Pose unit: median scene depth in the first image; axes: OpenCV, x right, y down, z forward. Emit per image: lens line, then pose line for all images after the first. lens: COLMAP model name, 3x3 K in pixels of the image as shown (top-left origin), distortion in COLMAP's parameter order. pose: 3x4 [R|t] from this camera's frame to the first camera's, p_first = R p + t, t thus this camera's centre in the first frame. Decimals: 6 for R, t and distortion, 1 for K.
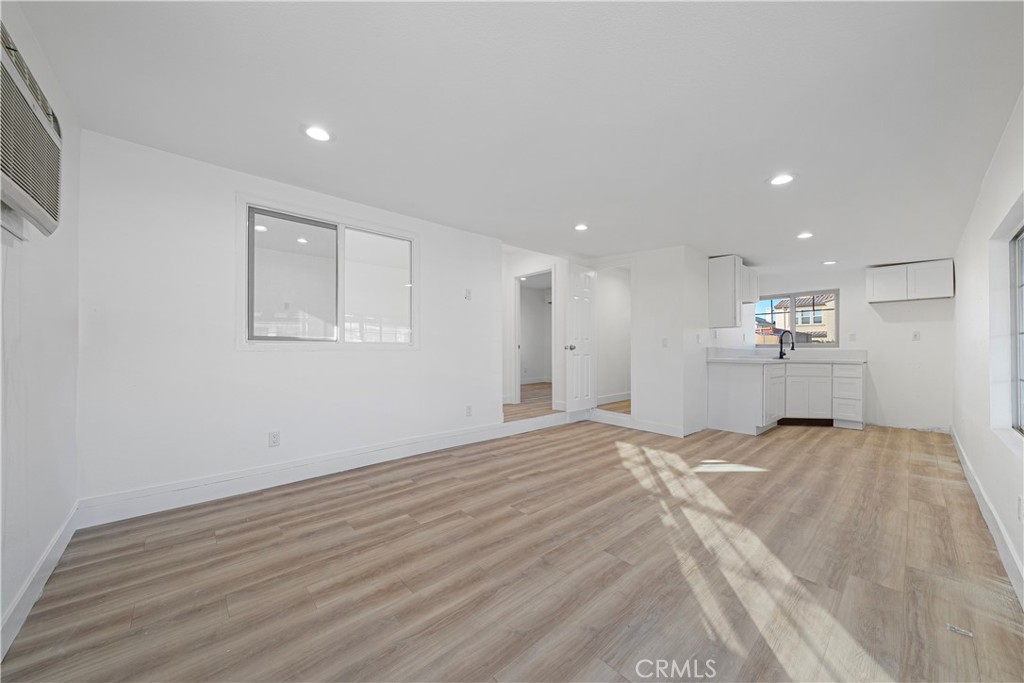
lens RADIAL K [[374.7, 0, 505.8], [0, 374.7, 343.6], [0, 0, 1]] dist [-0.015799, -0.000239]
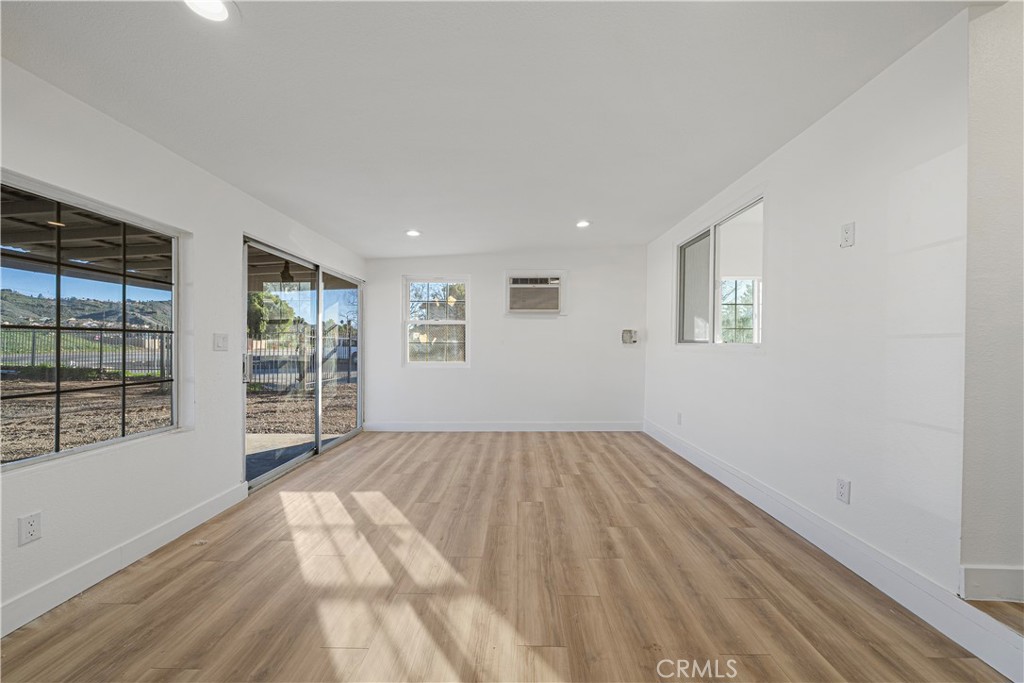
lens RADIAL K [[374.7, 0, 504.1], [0, 374.7, 345.2], [0, 0, 1]] dist [-0.015799, -0.000239]
pose [[-0.699923, -0.005412, -0.714198, 0.829583], [-0.000281, 0.999973, -0.007302, 0.010008], [0.714219, -0.004910, -0.699906, 1.654433]]
